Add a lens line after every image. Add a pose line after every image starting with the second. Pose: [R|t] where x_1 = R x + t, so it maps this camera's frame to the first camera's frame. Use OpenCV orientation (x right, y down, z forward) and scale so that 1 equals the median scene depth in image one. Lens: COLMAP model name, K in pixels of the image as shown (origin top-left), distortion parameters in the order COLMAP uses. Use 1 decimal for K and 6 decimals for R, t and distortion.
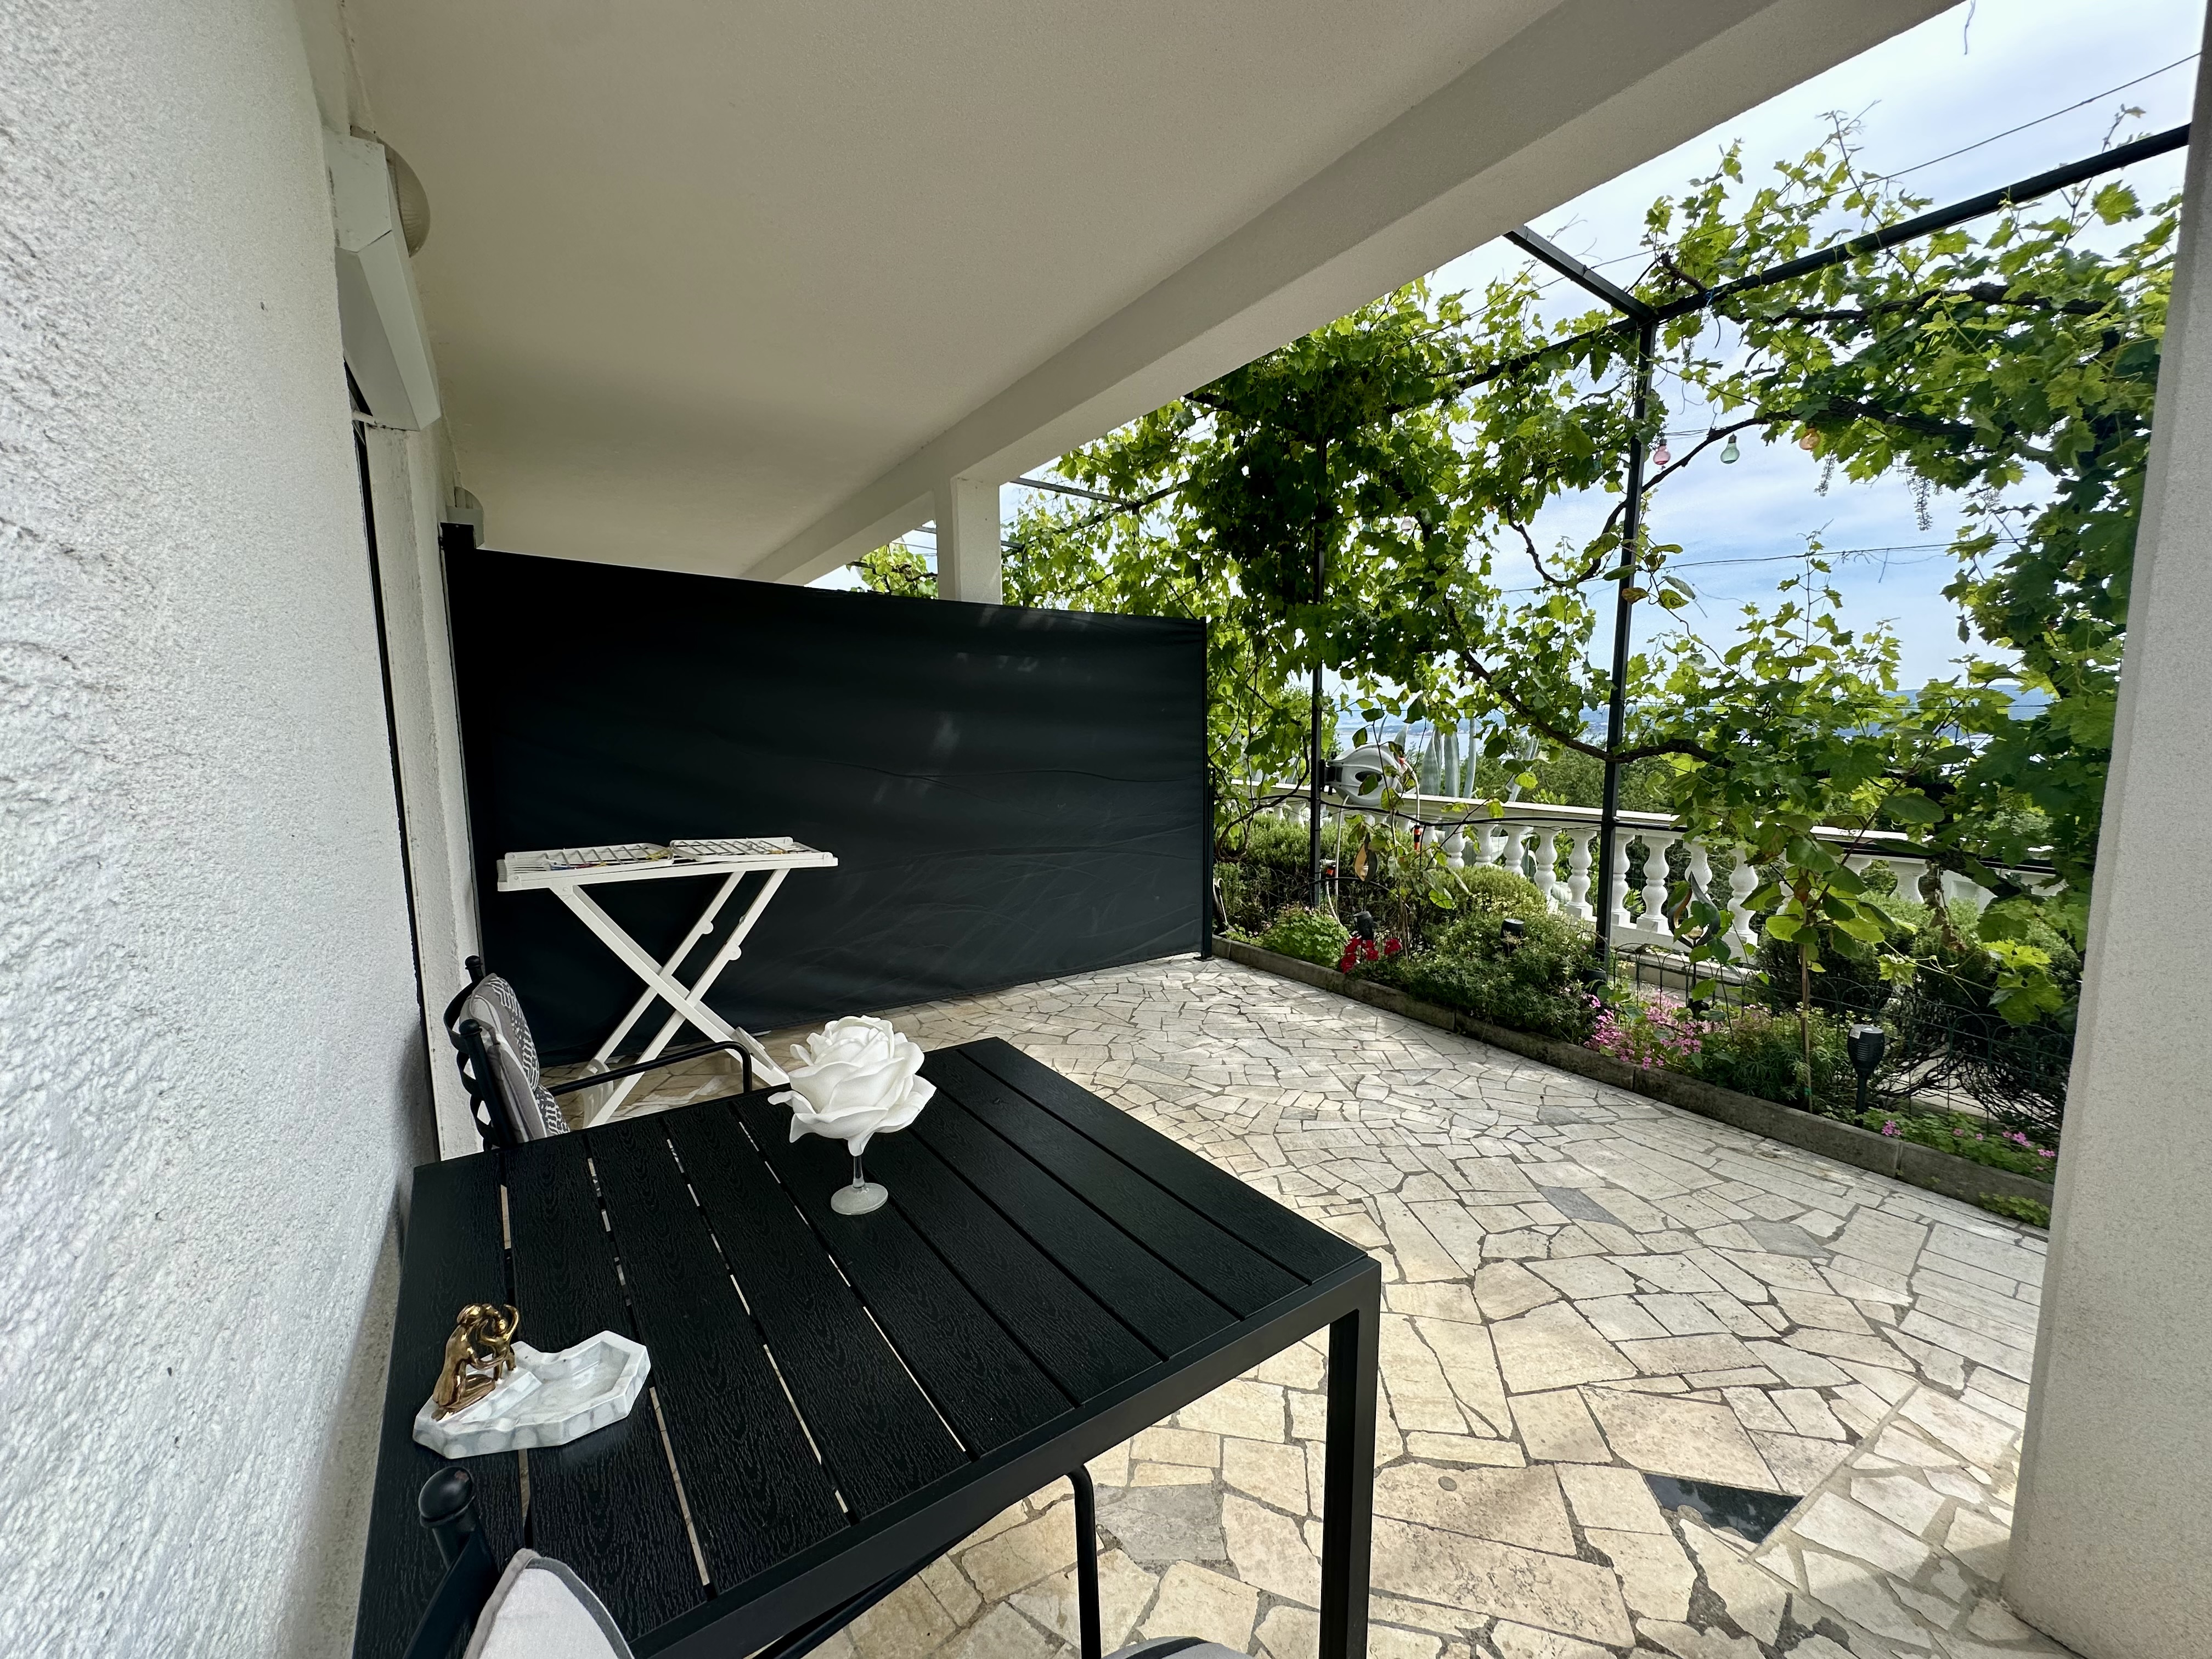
lens RADIAL K [[883.2, 0, 1119.7], [0, 883.2, 825.2], [0, 0, 1]] dist [-0.002141, 0.000393]
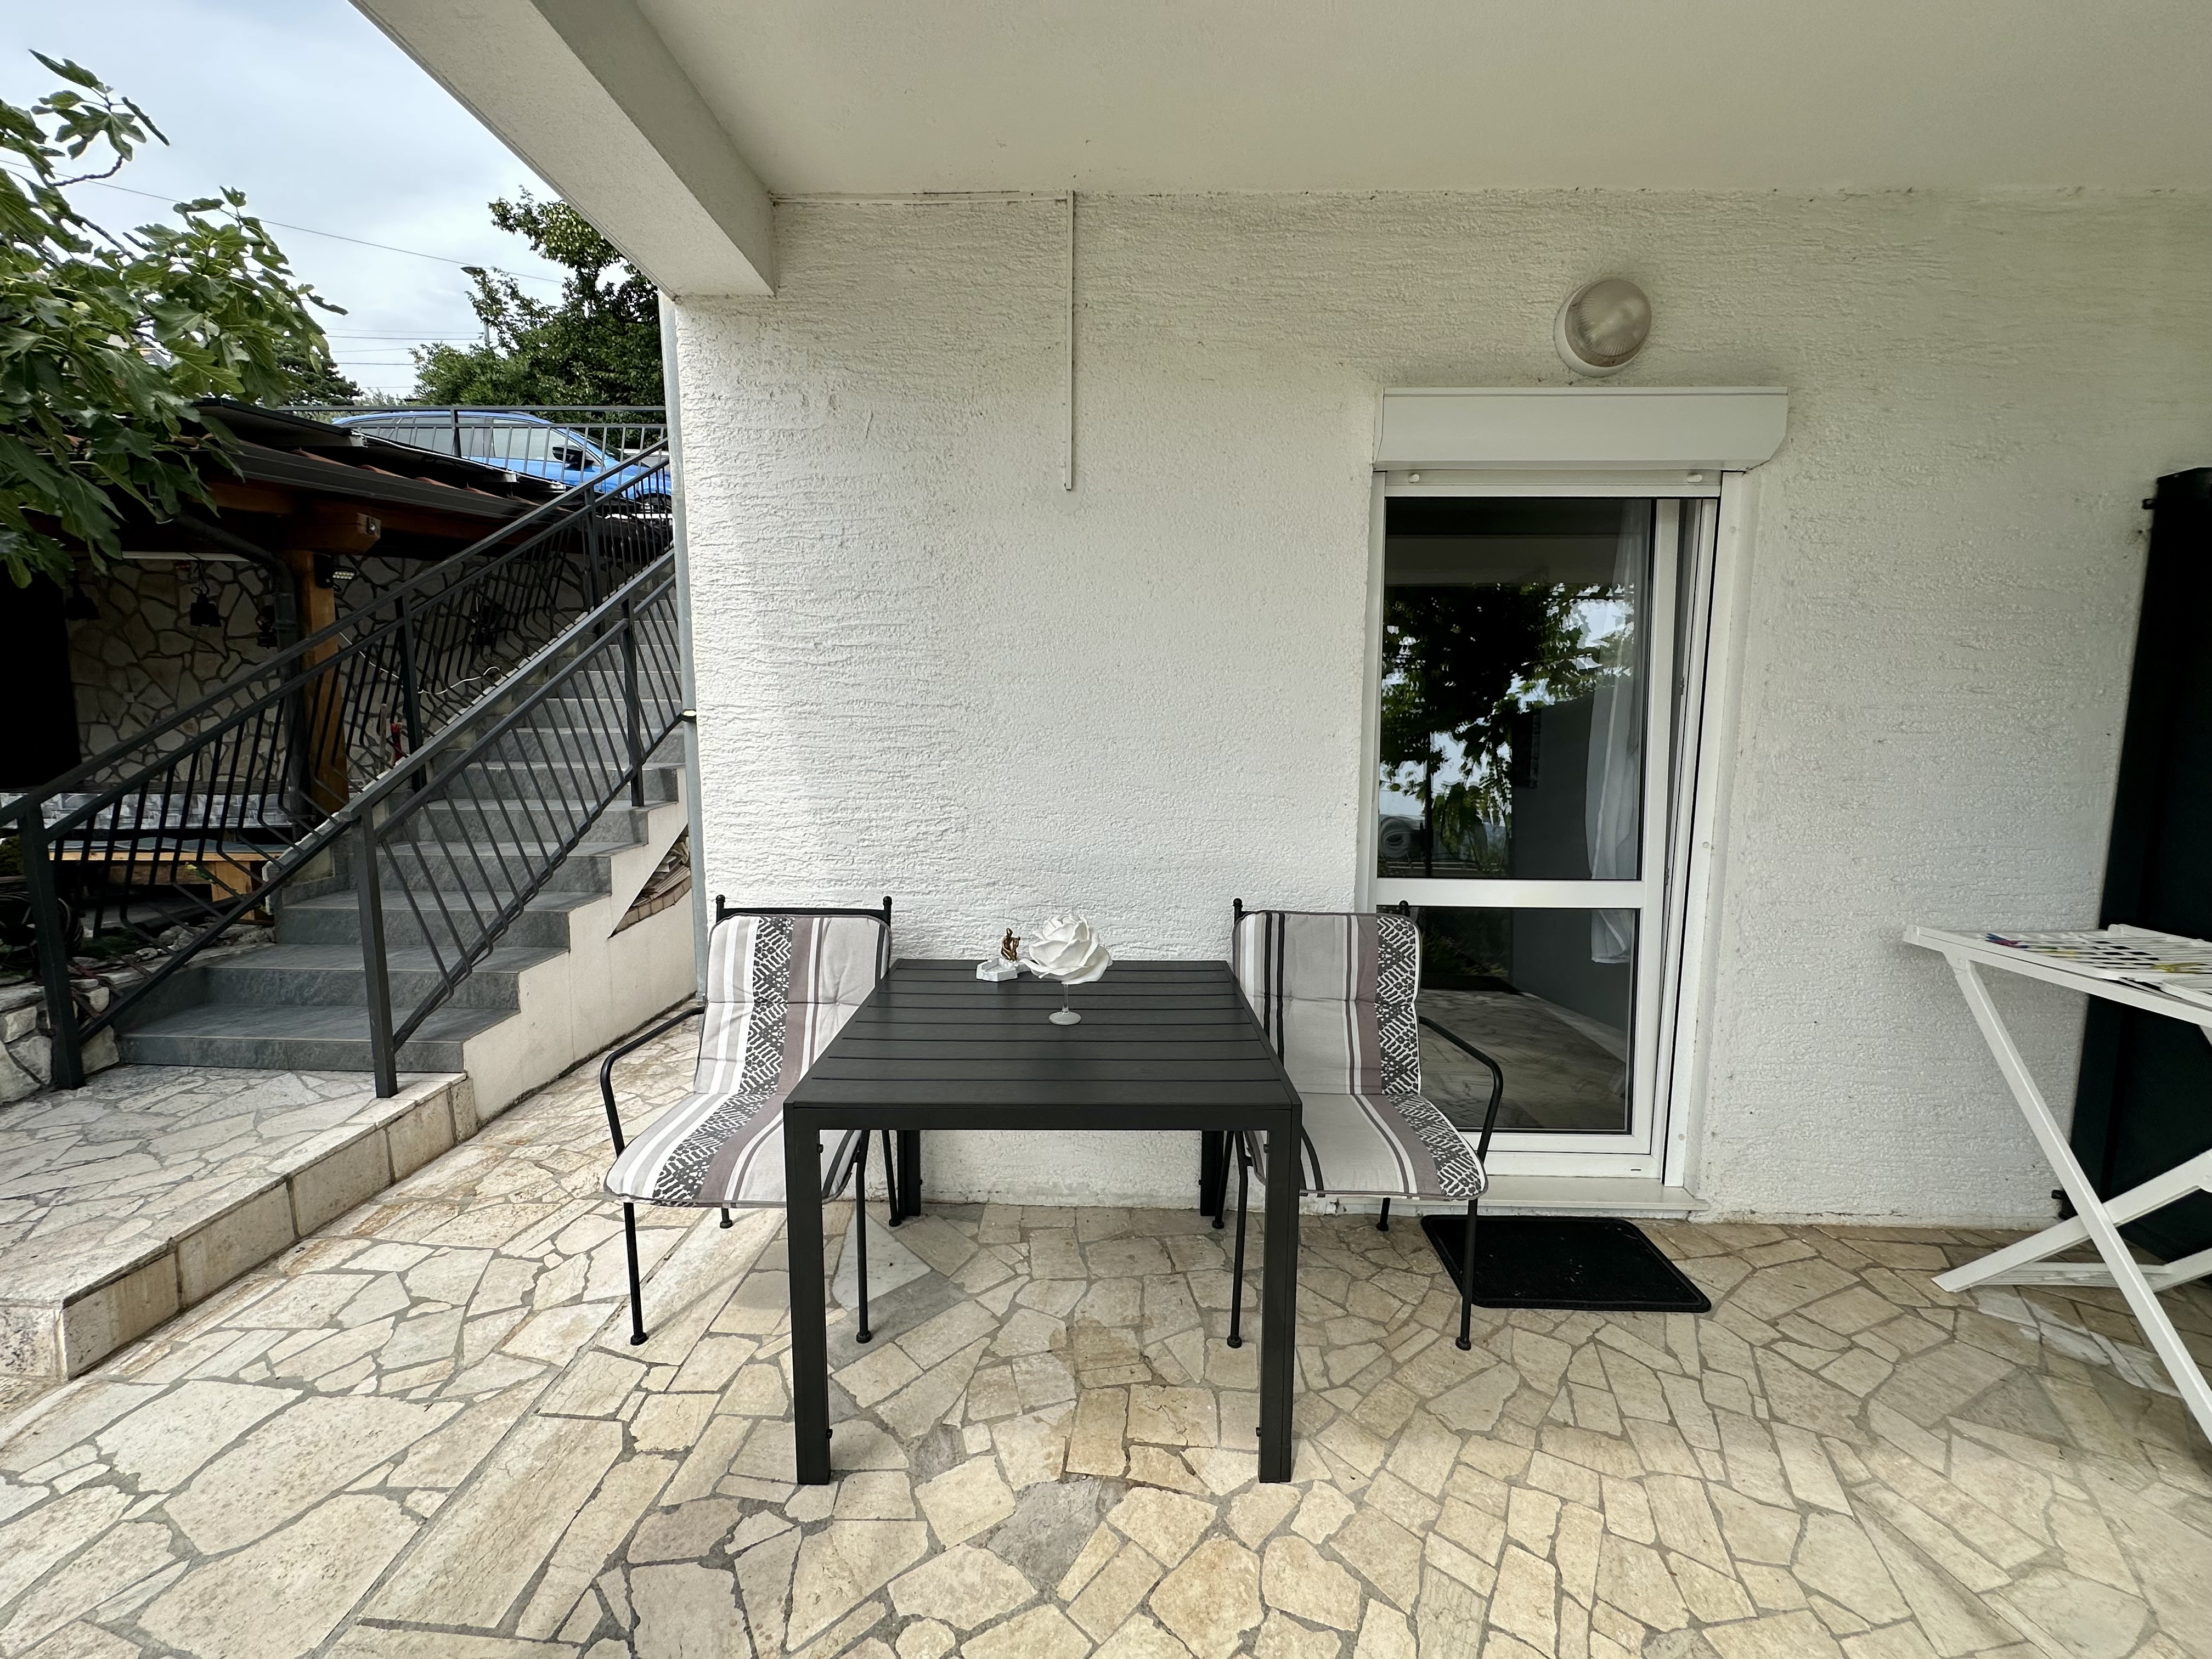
lens RADIAL K [[883.2, 0, 1104.3], [0, 883.2, 827.2], [0, 0, 1]] dist [-0.002141, 0.000393]
pose [[-0.577870, 0.091037, -0.811035, 0.352073], [-0.101433, 0.978043, 0.182055, -0.093635], [0.809801, 0.187470, -0.555948, 0.662470]]
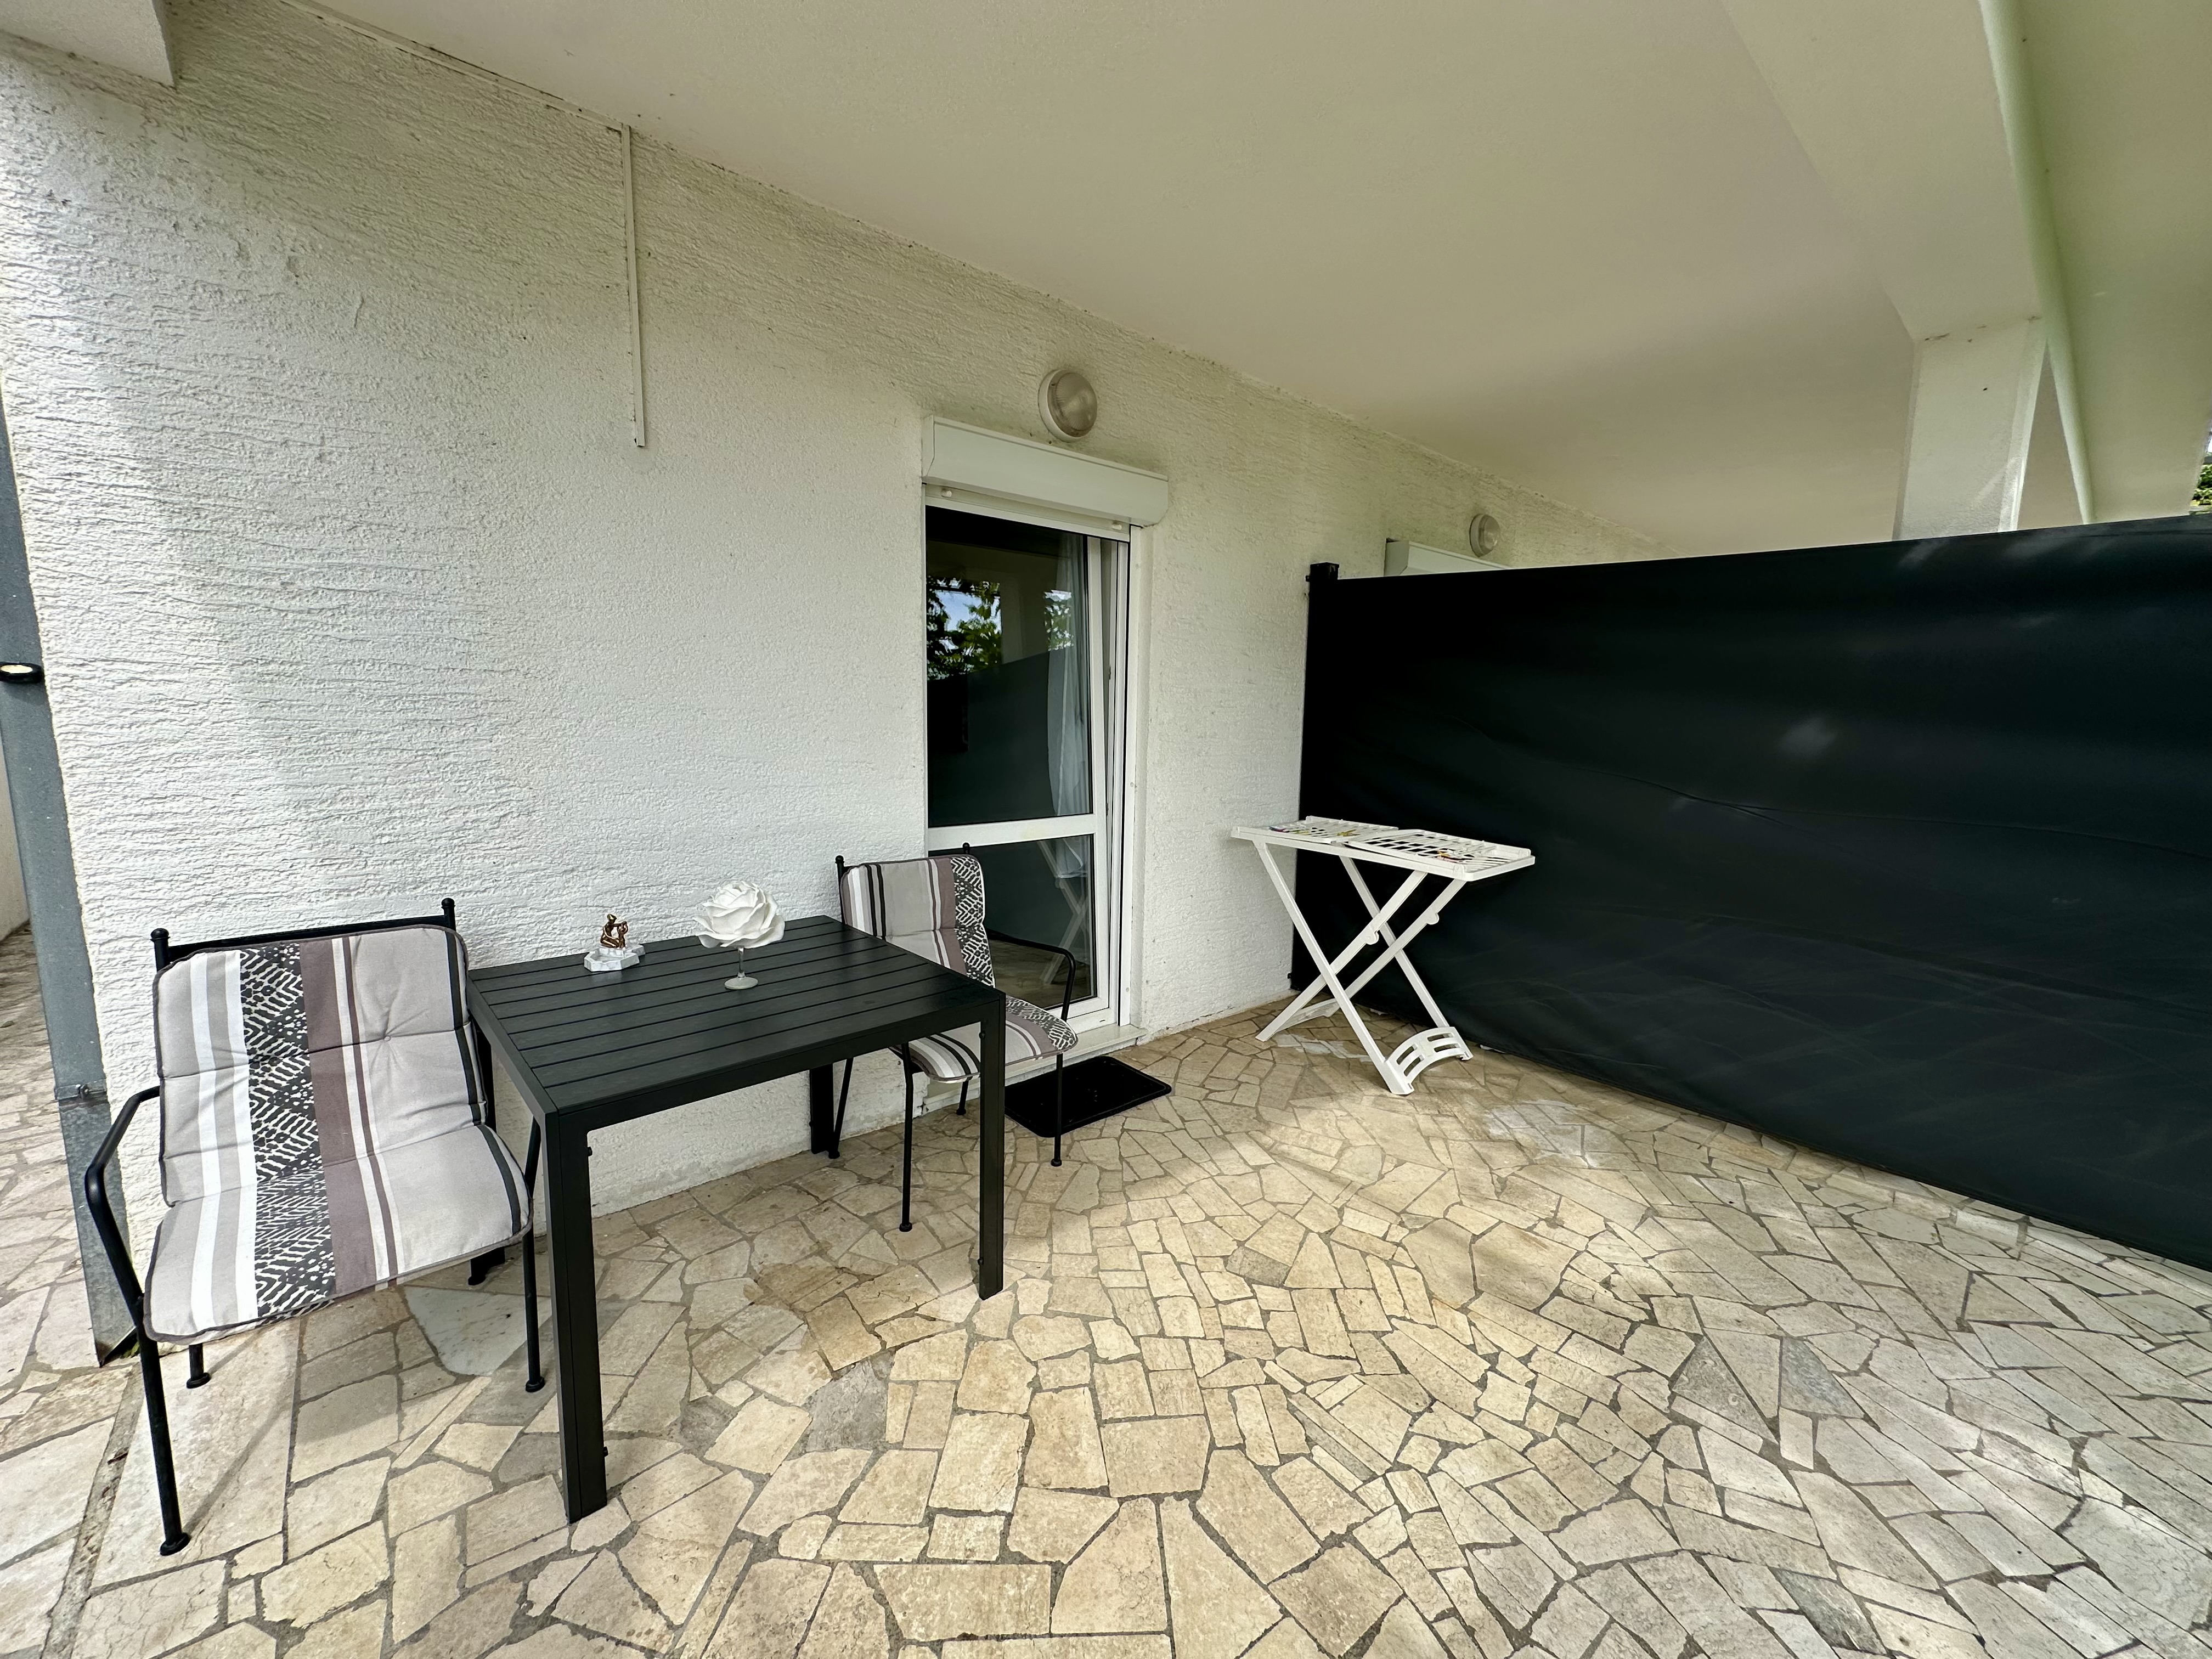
lens RADIAL K [[883.2, 0, 1104.2], [0, 883.2, 826.8], [0, 0, 1]] dist [-0.002141, 0.000393]
pose [[0.126810, 0.141437, -0.981792, 0.512483], [-0.136155, 0.982895, 0.124010, -0.073585], [0.982538, 0.117950, 0.143898, 0.482056]]
